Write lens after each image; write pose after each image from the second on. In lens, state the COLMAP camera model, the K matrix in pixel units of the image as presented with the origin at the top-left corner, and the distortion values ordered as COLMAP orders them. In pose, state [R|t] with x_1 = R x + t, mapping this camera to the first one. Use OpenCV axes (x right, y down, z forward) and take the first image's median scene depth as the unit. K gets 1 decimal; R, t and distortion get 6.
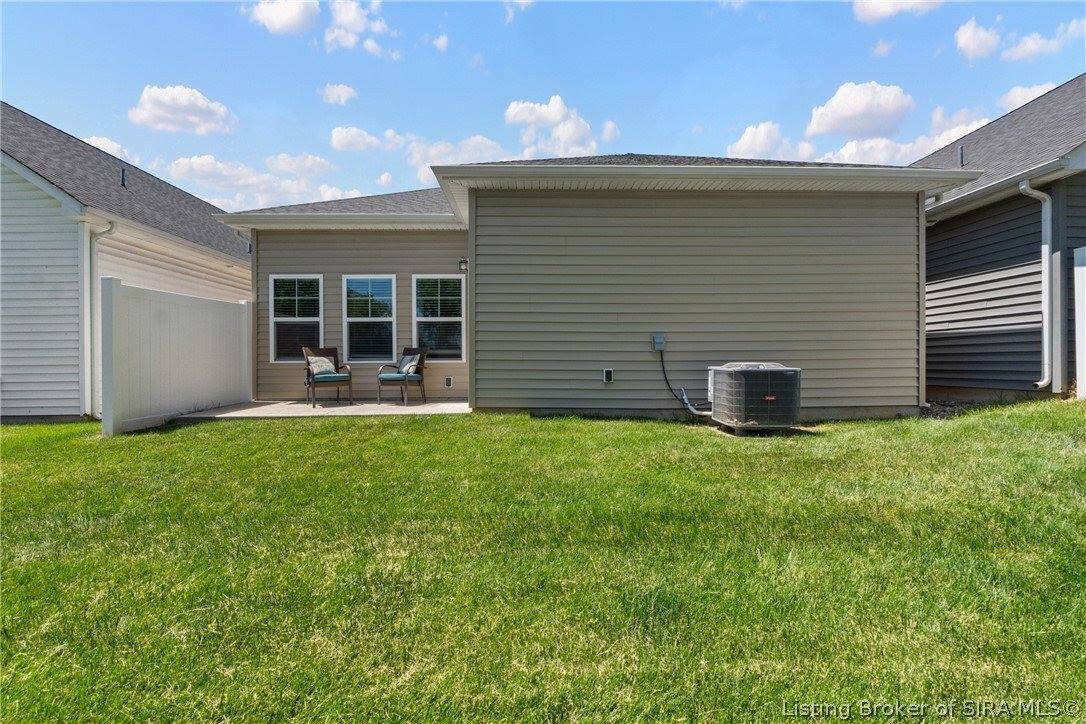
lens RADIAL K [[449.6, 0, 543.0], [0, 449.6, 362.0], [0, 0, 1]] dist [-0.012139, -0.000118]
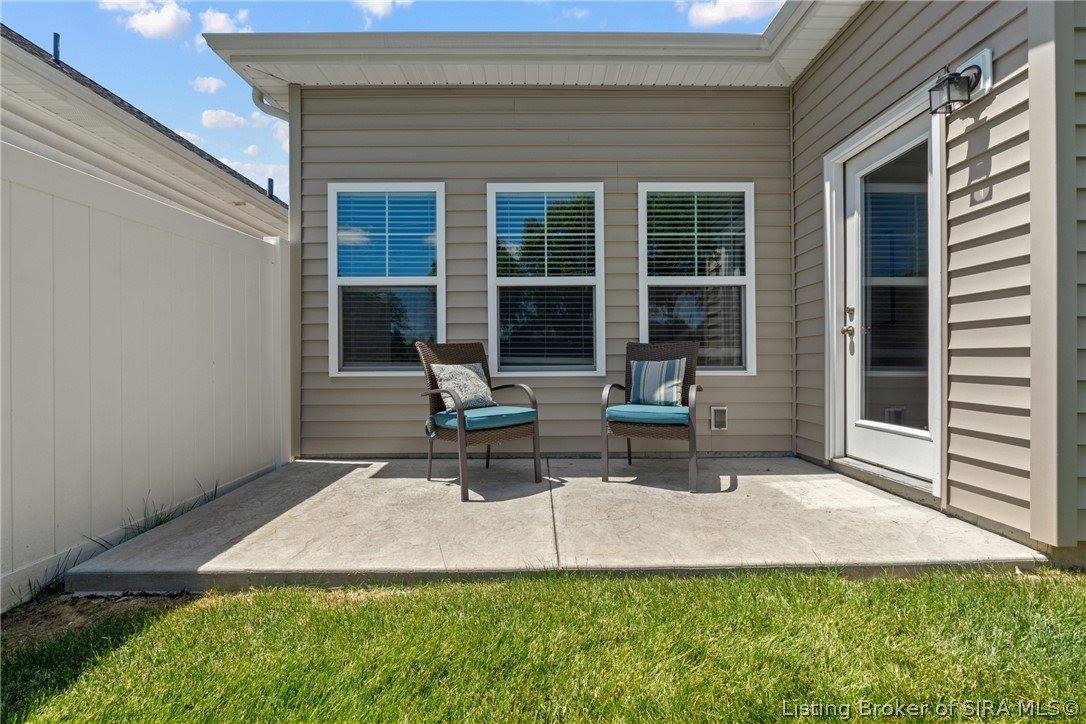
lens RADIAL K [[449.6, 0, 543.0], [0, 449.6, 362.0], [0, 0, 1]] dist [-0.012139, -0.000118]
pose [[0.999944, -0.000549, -0.010533, -0.408053], [0.000639, 0.999963, 0.008580, -0.017246], [0.010528, -0.008586, 0.999908, 0.572845]]
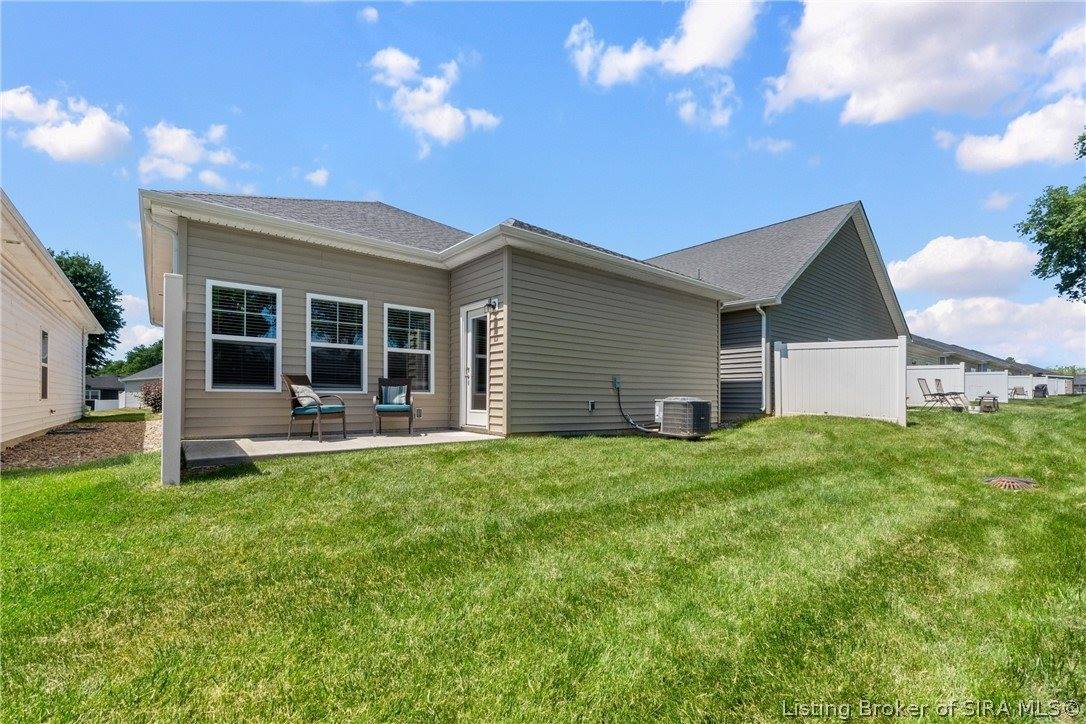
lens RADIAL K [[471.8, 0, 544.8], [0, 471.8, 395.3], [0, 0, 1]] dist [-0.012101, -0.000126]
pose [[0.784058, 0.011560, 0.620580, -0.690384], [-0.013111, 0.999912, -0.002062, 0.003194], [-0.620549, -0.006520, 0.784140, -0.021282]]
